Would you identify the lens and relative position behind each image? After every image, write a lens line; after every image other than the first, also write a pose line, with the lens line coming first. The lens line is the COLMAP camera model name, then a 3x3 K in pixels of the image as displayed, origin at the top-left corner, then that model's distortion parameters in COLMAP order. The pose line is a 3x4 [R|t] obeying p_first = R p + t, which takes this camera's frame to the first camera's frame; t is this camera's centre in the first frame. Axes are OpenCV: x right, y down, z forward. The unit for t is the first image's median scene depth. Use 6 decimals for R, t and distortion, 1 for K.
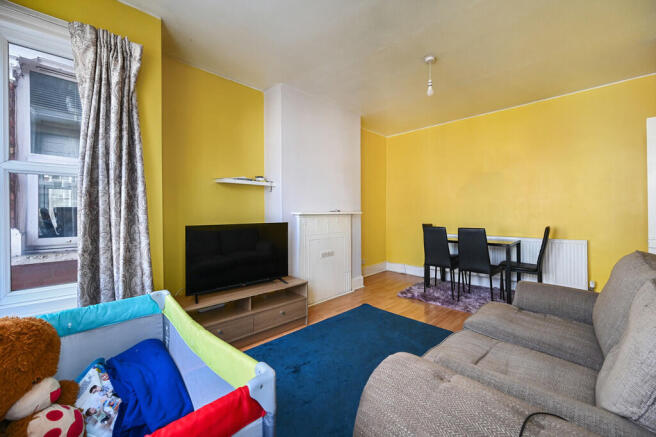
lens RADIAL K [[265.1, 0, 328.9], [0, 265.1, 211.9], [0, 0, 1]] dist [0.001641, 0.000171]
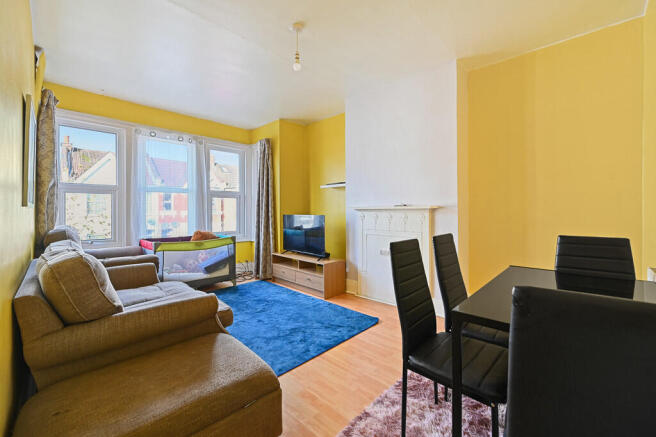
lens RADIAL K [[265.1, 0, 328.9], [0, 265.1, 211.9], [0, 0, 1]] dist [0.001641, 0.000171]
pose [[0.077828, -0.035602, -0.996331, 0.905812], [-0.032252, 0.998749, -0.038208, 0.062348], [0.996445, 0.035108, 0.076582, 0.735066]]
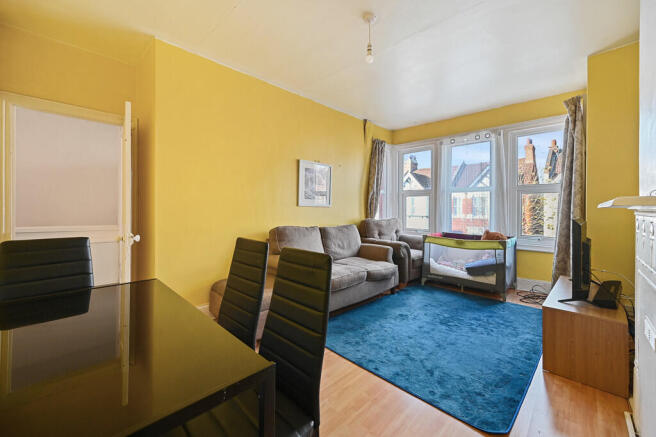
lens RADIAL K [[262.3, 0, 329.3], [0, 262.3, 205.8], [0, 0, 1]] dist [-0.000737, -0.000057]
pose [[-0.995760, -0.046947, -0.079107, 0.418405], [-0.049269, 0.998403, 0.027655, 0.019091], [0.077682, 0.031436, -0.996482, 1.290290]]
